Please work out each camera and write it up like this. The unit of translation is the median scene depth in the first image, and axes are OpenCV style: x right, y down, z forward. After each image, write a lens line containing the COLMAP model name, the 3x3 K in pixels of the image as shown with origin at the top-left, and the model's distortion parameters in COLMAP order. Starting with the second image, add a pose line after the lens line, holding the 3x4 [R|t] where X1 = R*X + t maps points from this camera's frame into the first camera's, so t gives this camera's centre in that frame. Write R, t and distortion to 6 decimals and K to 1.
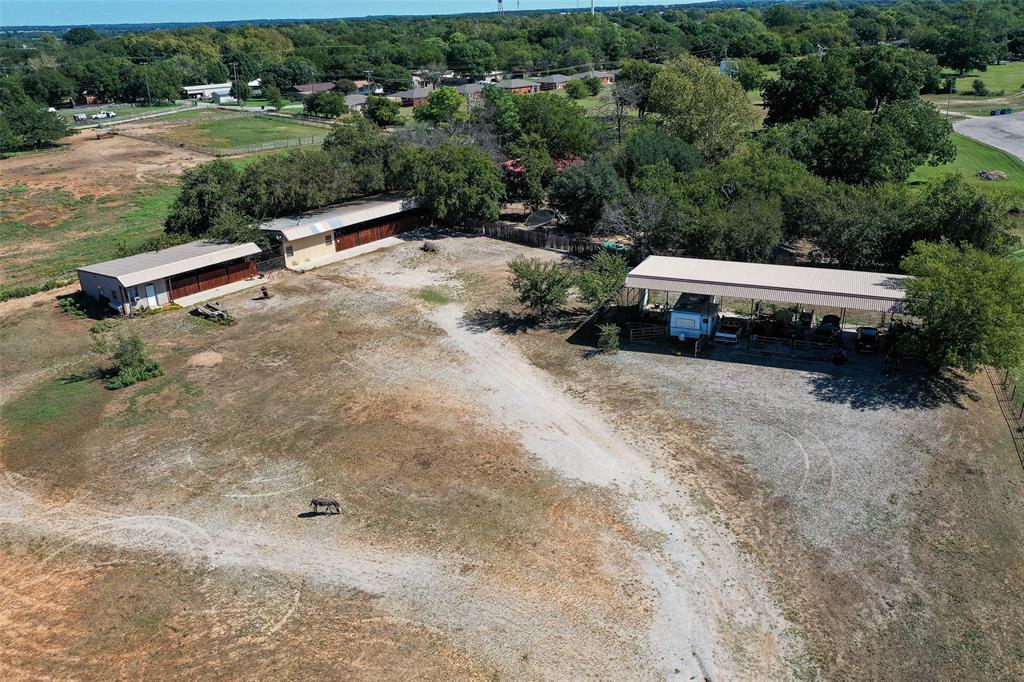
lens RADIAL K [[803.8, 0, 512.0], [0, 803.8, 341.0], [0, 0, 1]] dist [0.006768, 0.000048]
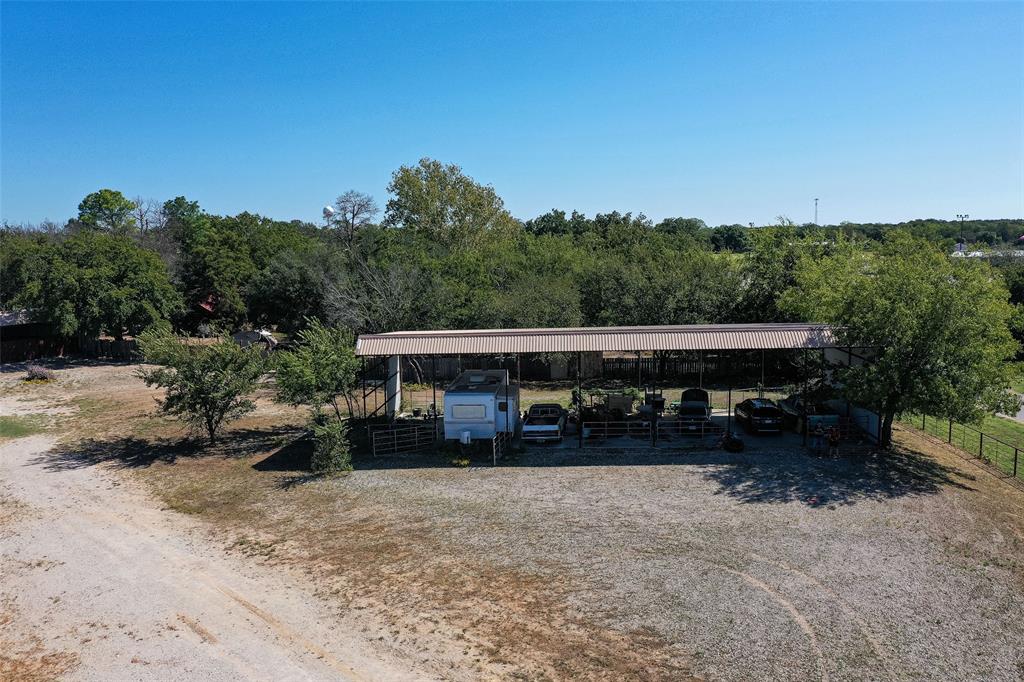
lens RADIAL K [[801.1, 0, 512.0], [0, 801.1, 341.0], [0, 0, 1]] dist [0.003694, 0.001310]
pose [[0.951977, -0.032638, 0.304424, 0.073899], [0.114528, 0.960078, -0.255213, 0.074510], [-0.283941, 0.277822, 0.917710, 0.455731]]
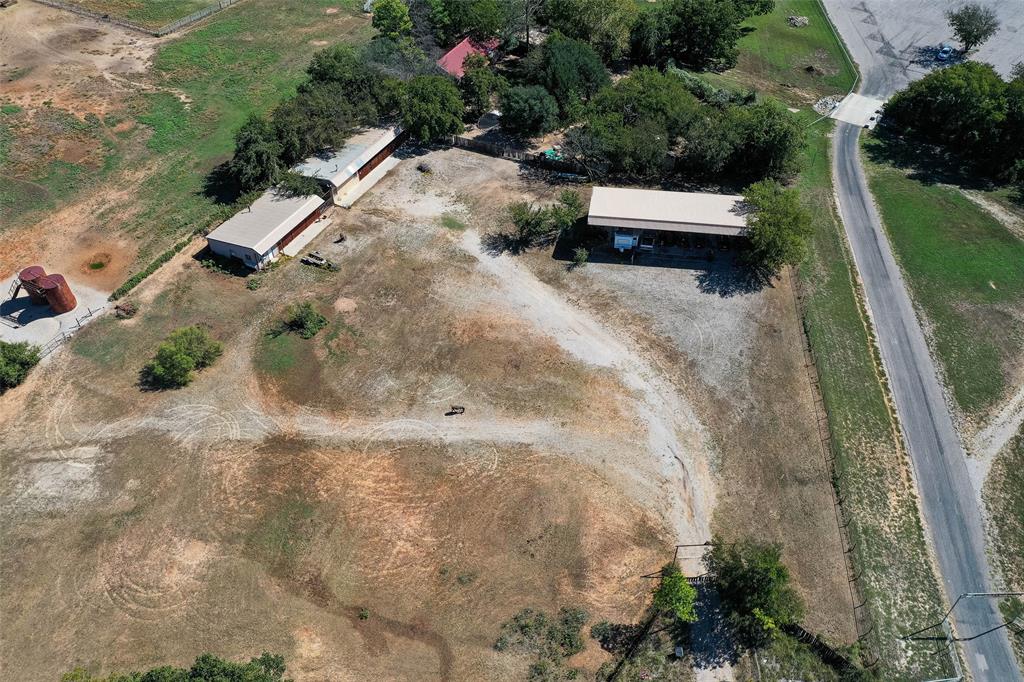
lens RADIAL K [[801.1, 0, 512.0], [0, 801.1, 341.0], [0, 0, 1]] dist [0.003694, 0.001310]
pose [[0.973259, -0.147750, 0.175891, -0.330797], [0.076718, 0.930804, 0.357376, -0.437484], [-0.216523, -0.334325, 0.917249, -0.545519]]
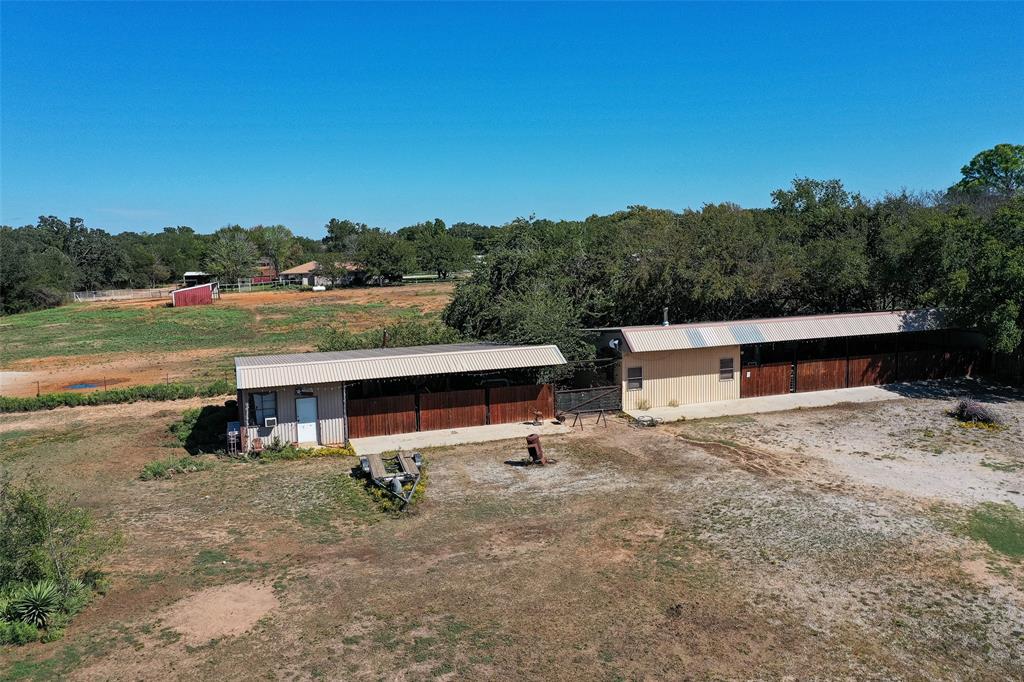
lens RADIAL K [[803.8, 0, 512.0], [0, 803.8, 341.0], [0, 0, 1]] dist [0.006768, 0.000048]
pose [[0.852342, 0.065517, -0.518866, -0.126605], [-0.193587, 0.961175, -0.196638, -0.035726], [0.485838, 0.268048, 0.831933, 0.734393]]
